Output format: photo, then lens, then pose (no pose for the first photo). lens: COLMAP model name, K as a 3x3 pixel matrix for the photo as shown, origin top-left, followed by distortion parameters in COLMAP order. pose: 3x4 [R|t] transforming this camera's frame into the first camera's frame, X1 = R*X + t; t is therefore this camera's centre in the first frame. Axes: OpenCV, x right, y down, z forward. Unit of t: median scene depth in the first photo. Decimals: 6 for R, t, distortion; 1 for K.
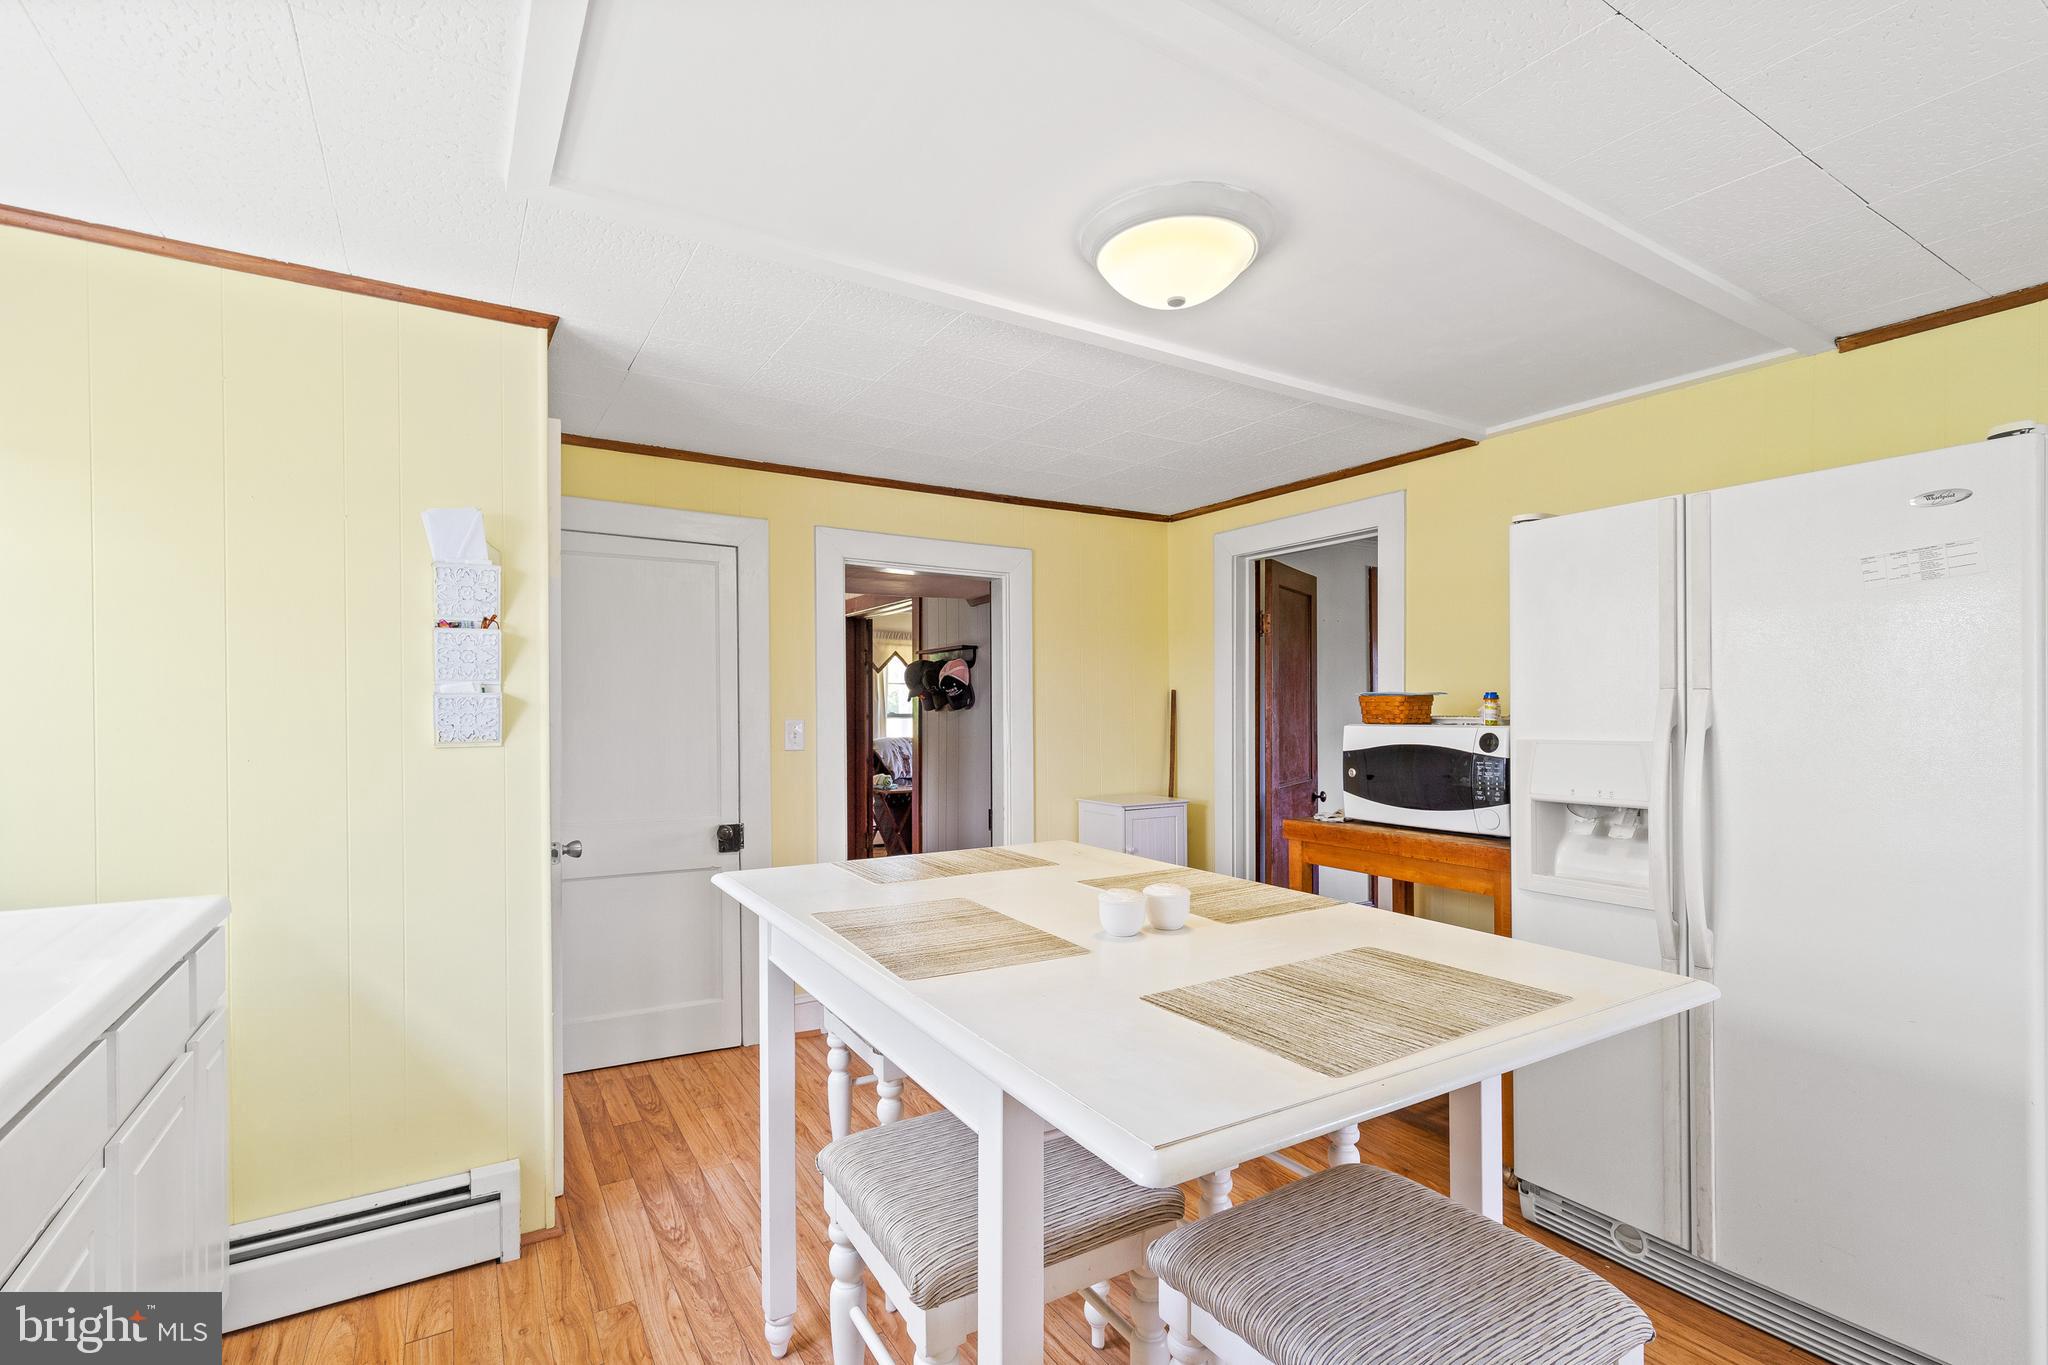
lens RADIAL K [[935.3, 0, 1021.0], [0, 935.3, 704.7], [0, 0, 1]] dist [0.003106, -0.000610]
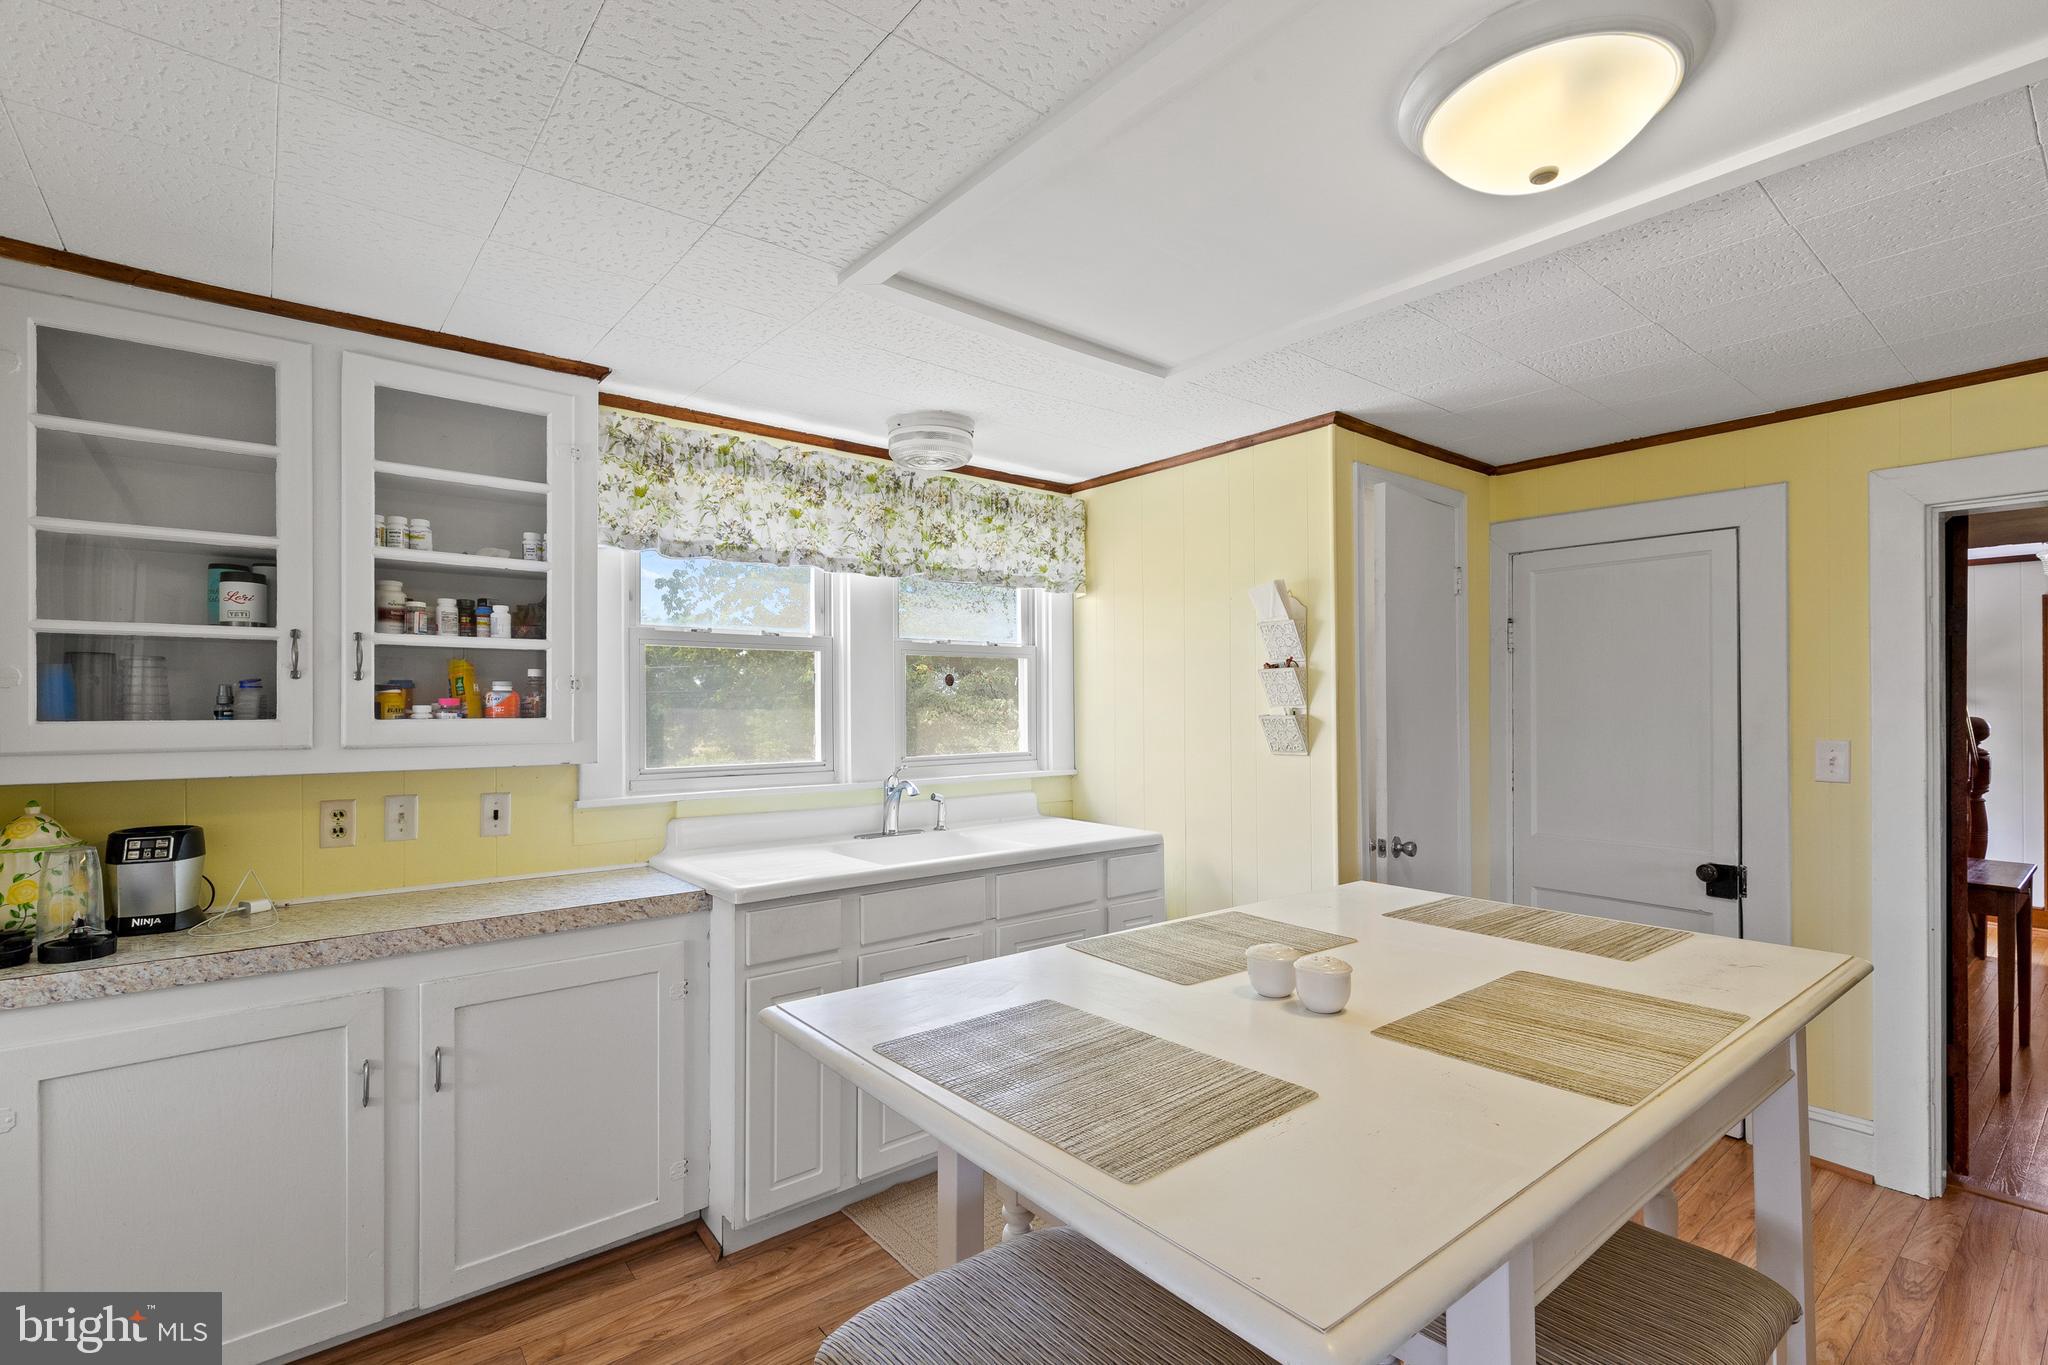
lens RADIAL K [[935.3, 0, 1018.8], [0, 935.3, 691.9], [0, 0, 1]] dist [0.003106, -0.000610]
pose [[0.127021, -0.015847, -0.991773, 0.690047], [0.010378, 0.999839, -0.014646, -0.030121], [0.991846, -0.008433, 0.127165, 0.436338]]
